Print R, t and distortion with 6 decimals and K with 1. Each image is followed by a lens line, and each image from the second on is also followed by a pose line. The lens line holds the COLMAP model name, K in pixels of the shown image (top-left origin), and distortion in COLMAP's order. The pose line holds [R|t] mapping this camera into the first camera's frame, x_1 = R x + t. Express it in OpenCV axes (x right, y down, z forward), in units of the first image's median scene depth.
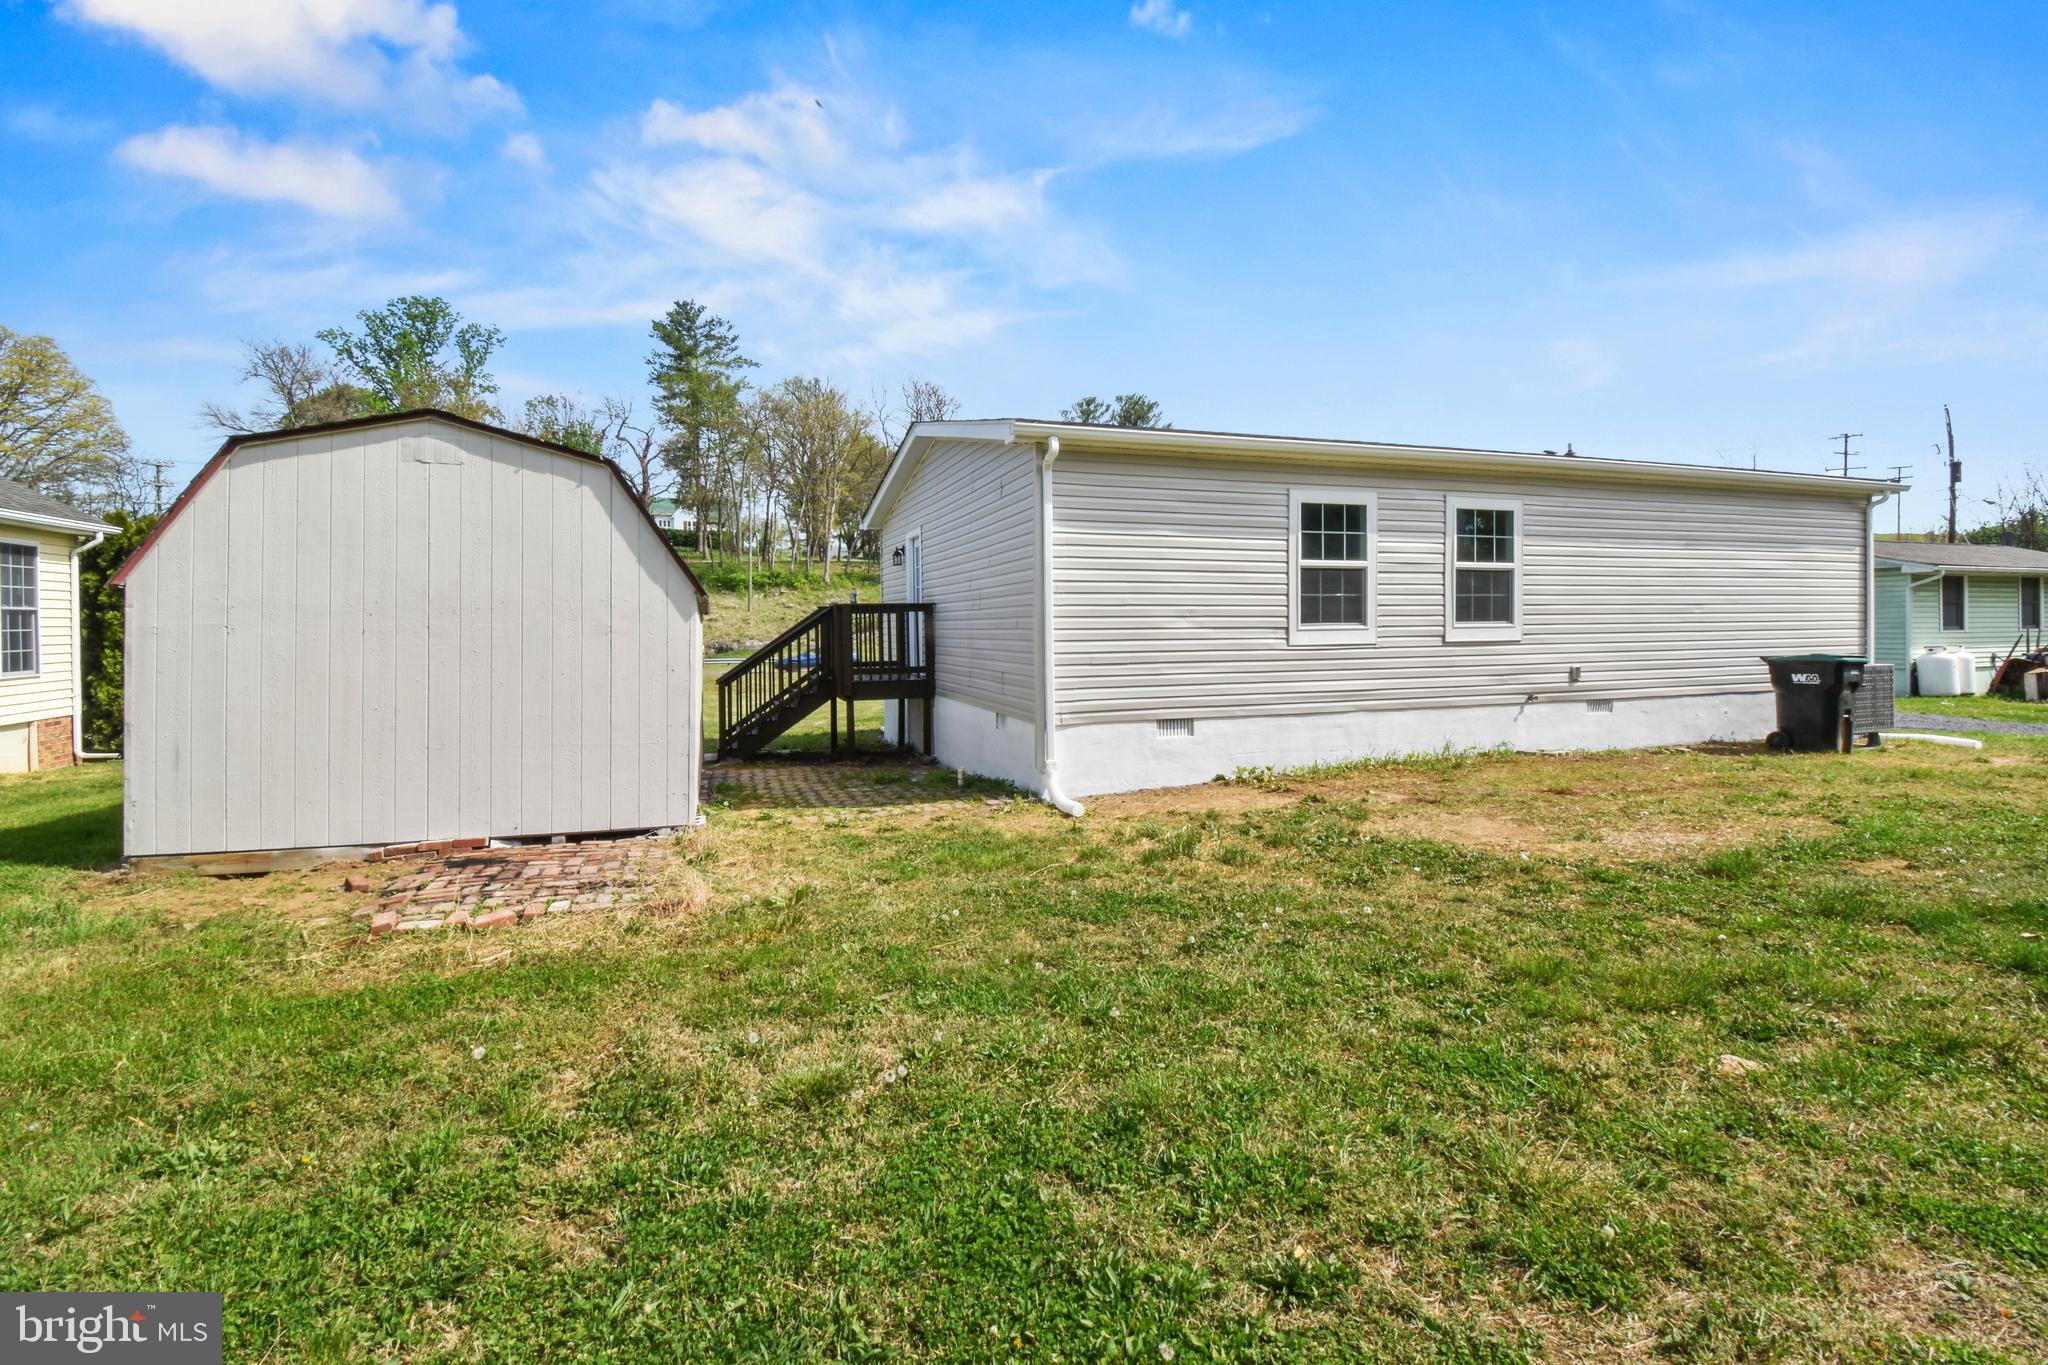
lens RADIAL K [[910.0, 0, 1032.8], [0, 910.0, 672.5], [0, 0, 1]] dist [0.021352, -0.029350]
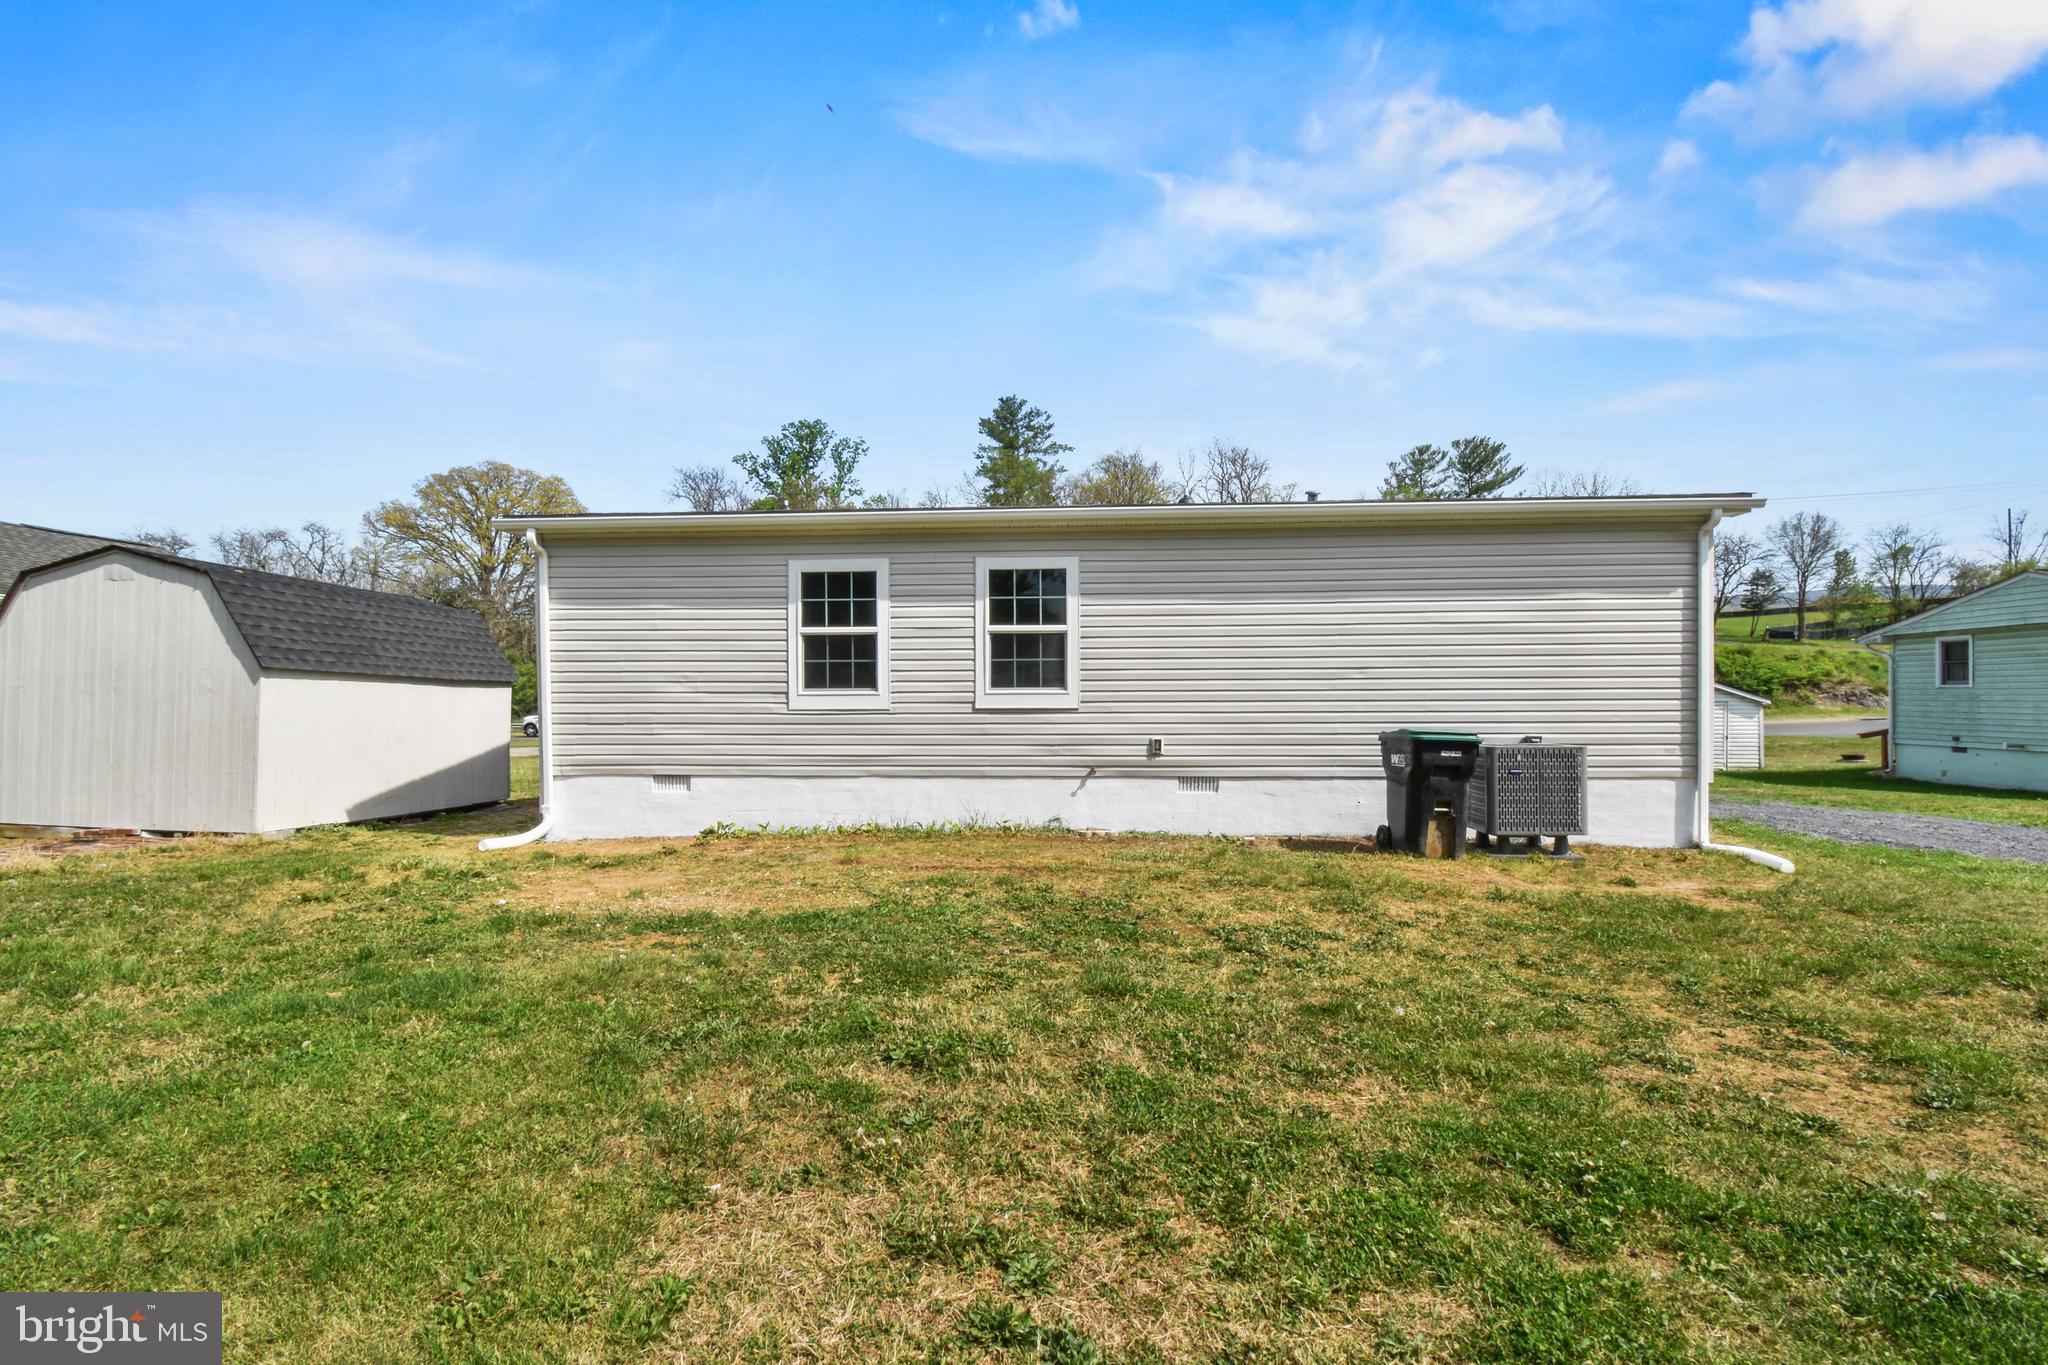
lens RADIAL K [[930.8, 0, 1025.1], [0, 930.8, 711.9], [0, 0, 1]] dist [0.024916, -0.025899]
pose [[0.916686, 0.011880, -0.399432, 0.855832], [-0.026790, 0.999136, -0.031766, -0.000224], [0.398710, 0.039820, 0.916212, 0.117722]]
